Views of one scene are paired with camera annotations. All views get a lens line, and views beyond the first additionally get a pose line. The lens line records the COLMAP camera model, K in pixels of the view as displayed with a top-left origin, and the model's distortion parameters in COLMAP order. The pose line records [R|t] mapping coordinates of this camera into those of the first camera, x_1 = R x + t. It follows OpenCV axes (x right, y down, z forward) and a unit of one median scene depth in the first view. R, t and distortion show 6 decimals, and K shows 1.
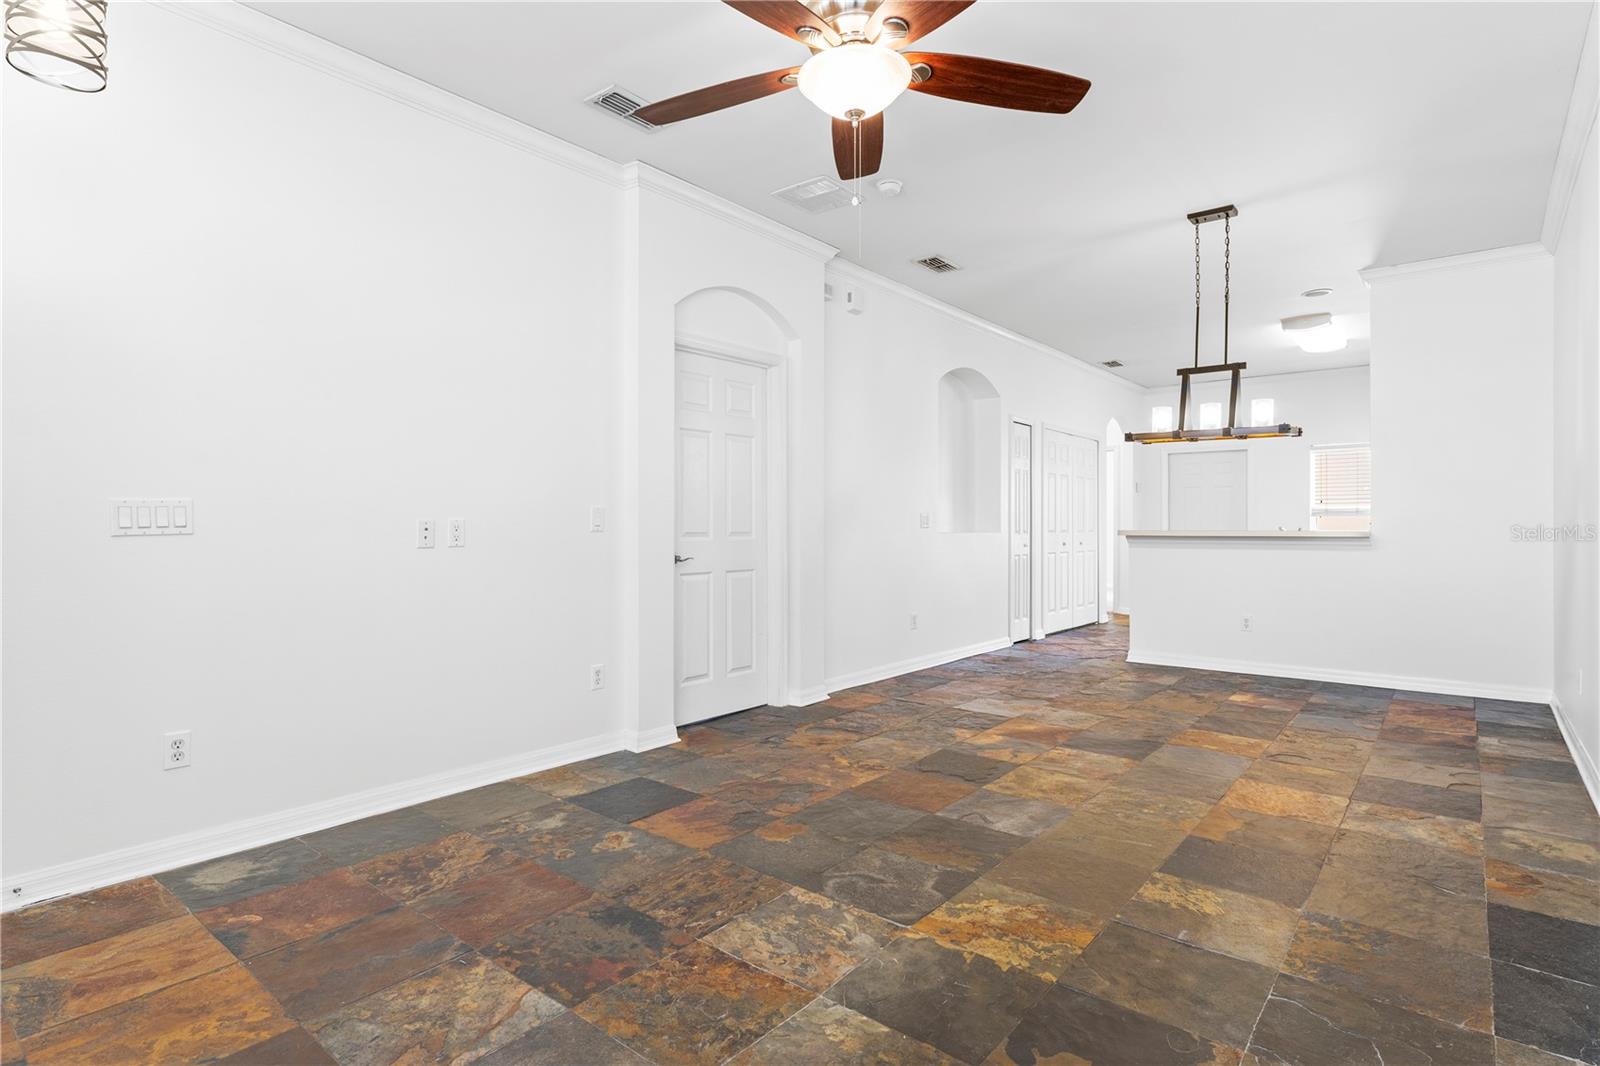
lens RADIAL K [[812.5, 0, 800.9], [0, 812.5, 527.4], [0, 0, 1]] dist [0.000822, 0.000253]
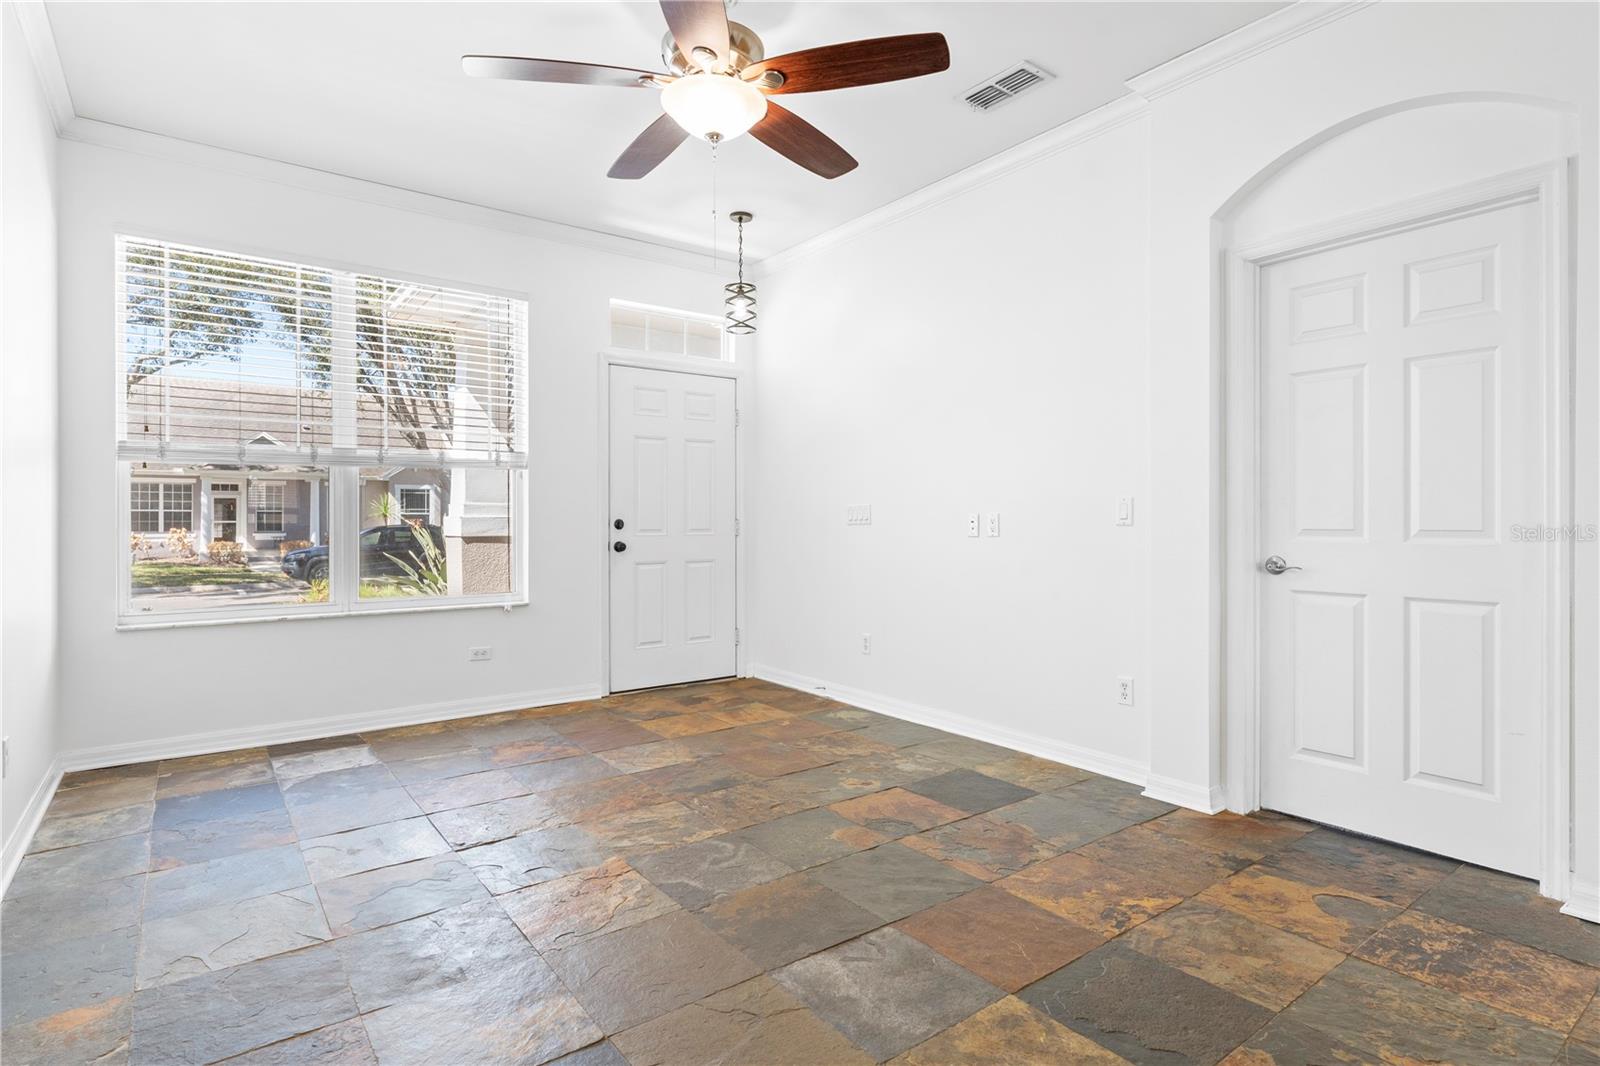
lens RADIAL K [[819.1, 0, 796.0], [0, 819.1, 520.3], [0, 0, 1]] dist [0.000543, -0.000724]
pose [[-0.242238, 0.000809, -0.970217, 0.803001], [-0.001517, 0.999998, 0.001213, -0.000544], [0.970216, 0.001766, -0.242236, 1.005064]]
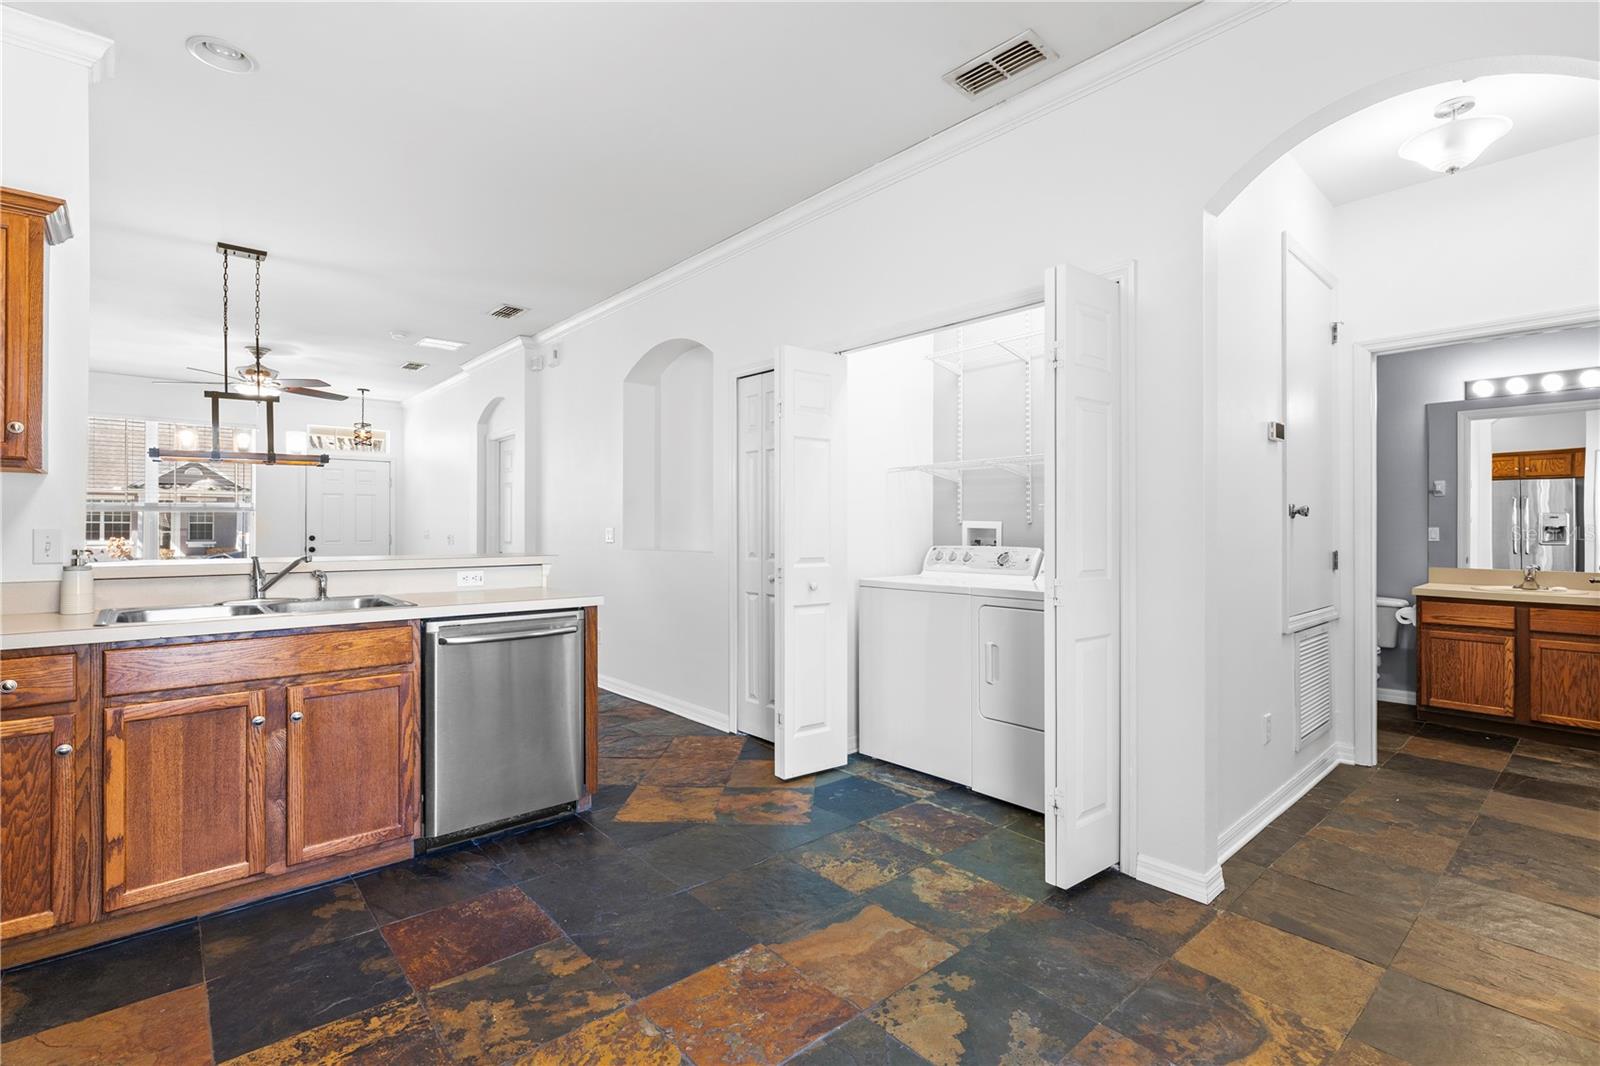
lens RADIAL K [[735.1, 0, 797.8], [0, 735.1, 522.7], [0, 0, 1]] dist [0.000599, -0.000409]
pose [[-0.156829, -0.008169, -0.987592, 1.801377], [-0.002807, 0.999965, -0.007826, -0.031292], [0.987622, 0.001545, -0.156846, 2.509465]]
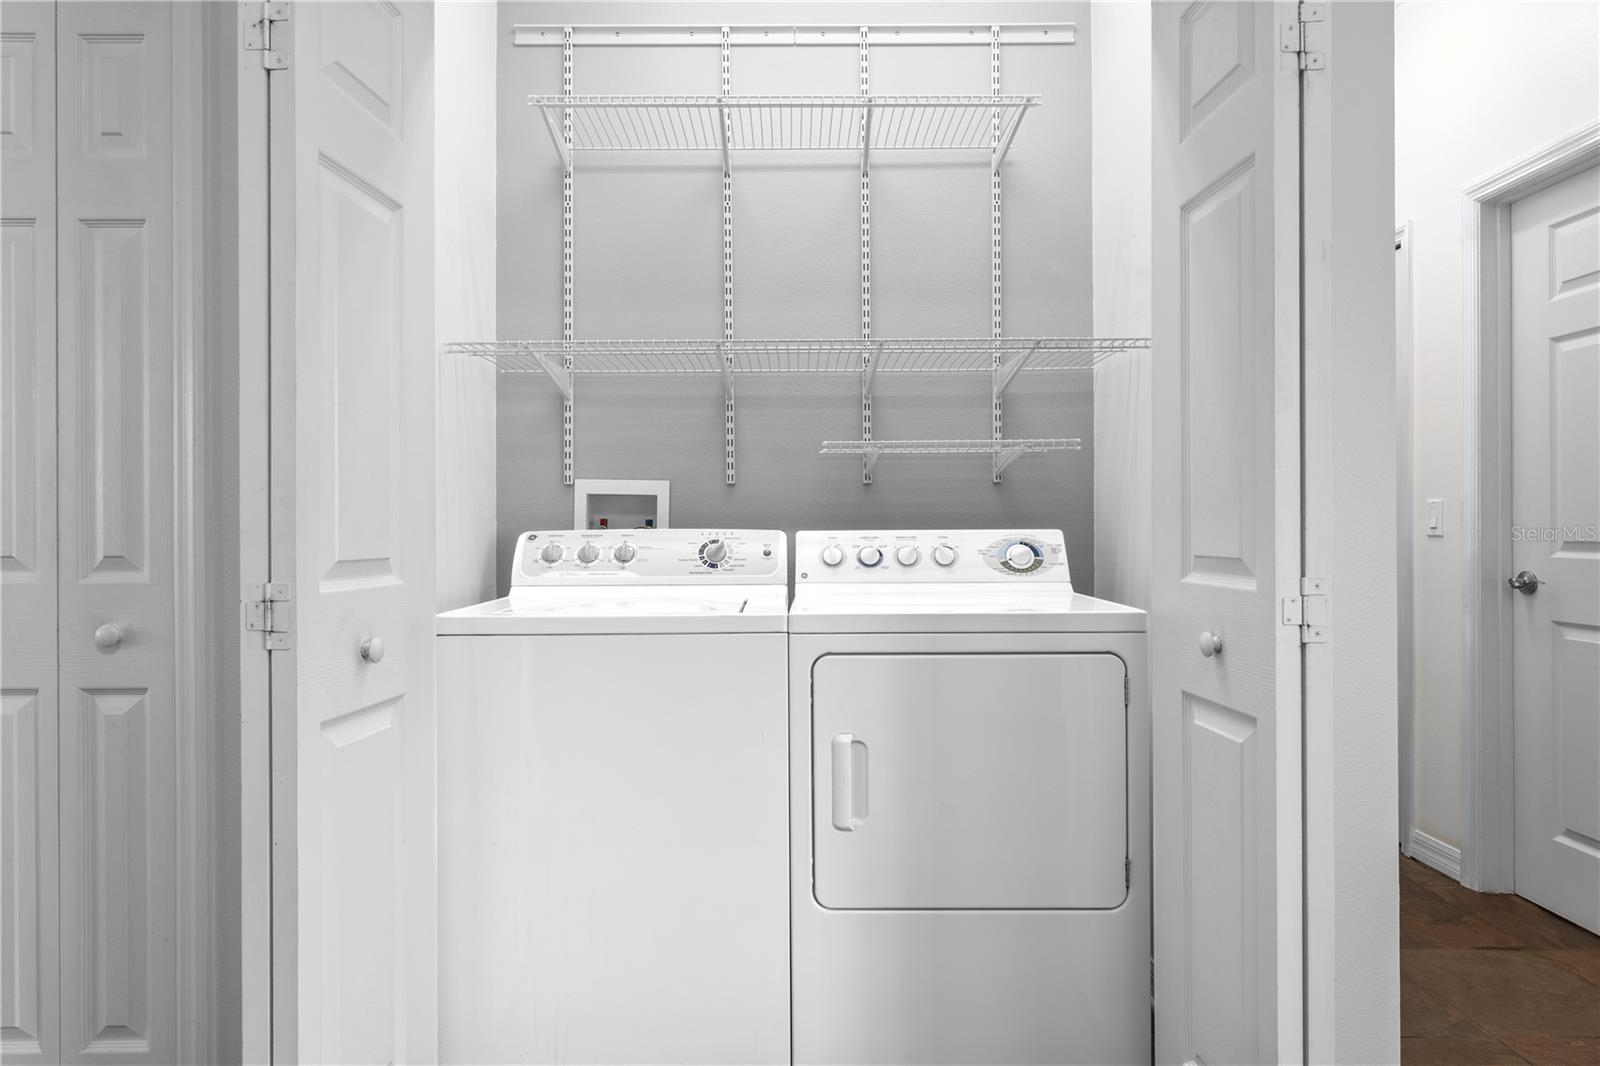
lens RADIAL K [[902.7, 0, 800.0], [0, 902.7, 533.0], [0, 0, 1]] dist [0.000555, 0.000388]
pose [[0.643847, 0.000405, -0.765155, 1.205253], [0.001887, 0.999996, 0.002118, -0.002205], [0.765152, -0.002807, 0.643843, 2.256681]]
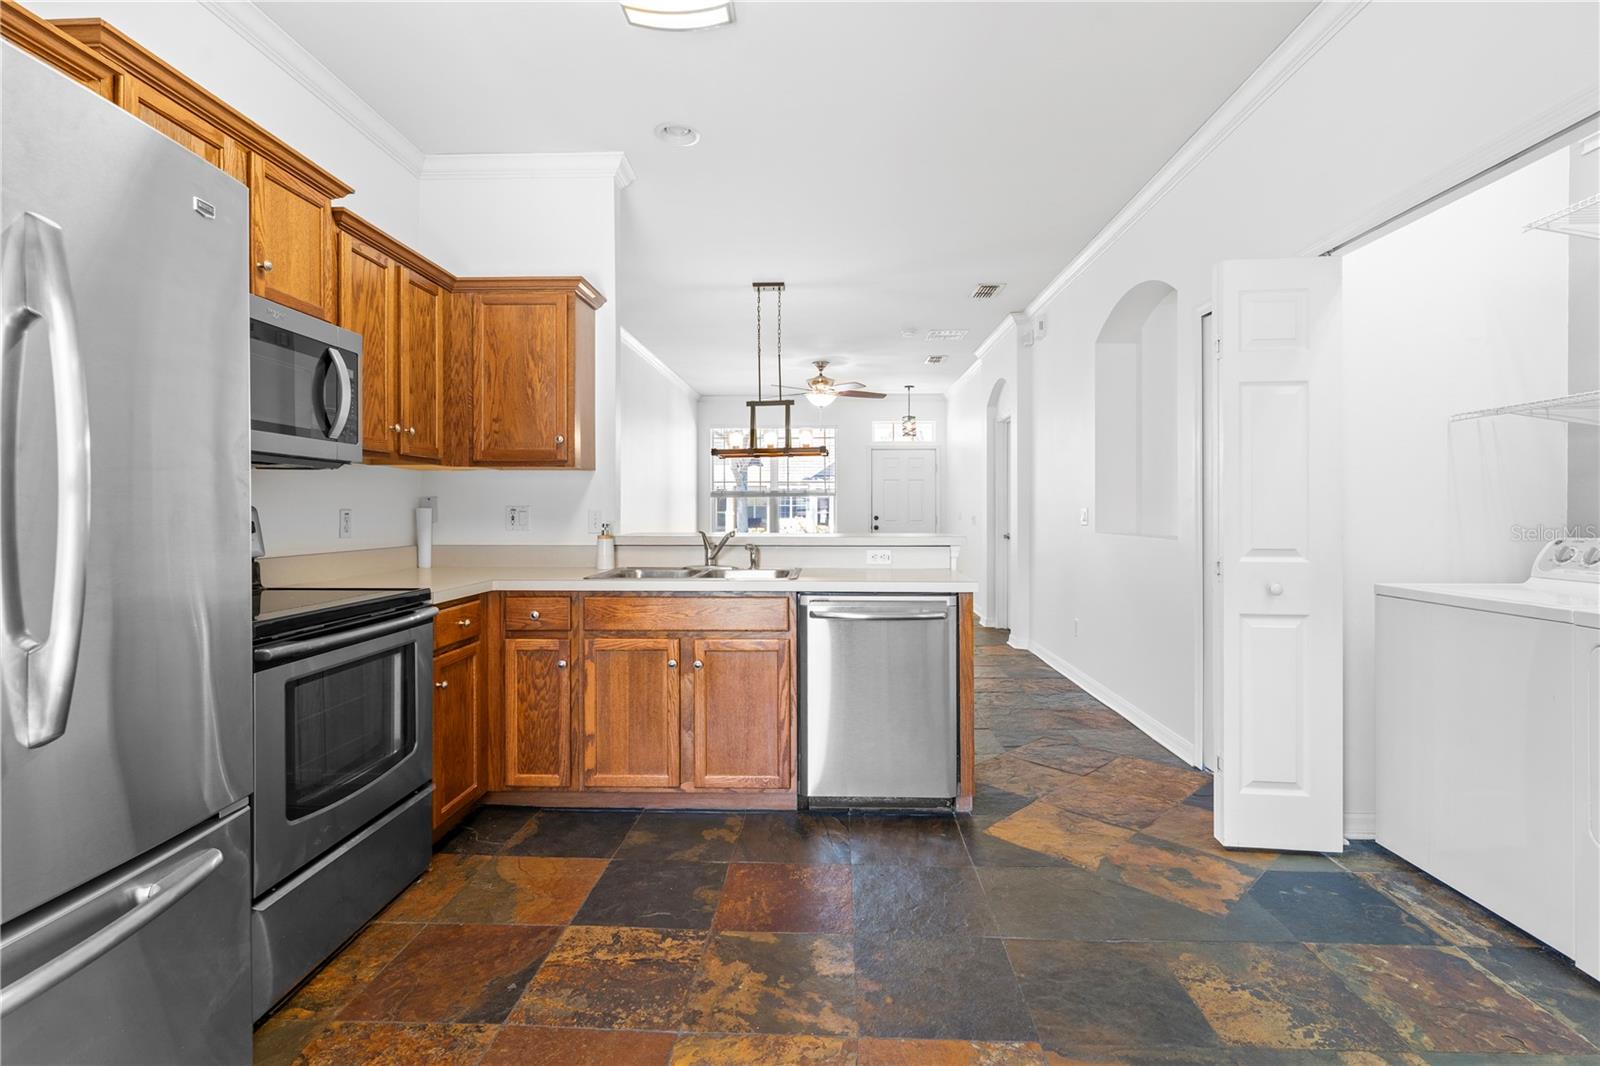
lens RADIAL K [[741.4, 0, 803.6], [0, 741.4, 509.8], [0, 0, 1]] dist [0.000642, -0.000910]
pose [[-0.794021, -0.000838, -0.607890, 1.604766], [-0.002114, 0.999997, 0.001383, -0.029641], [0.607887, 0.002383, -0.794020, 2.673265]]
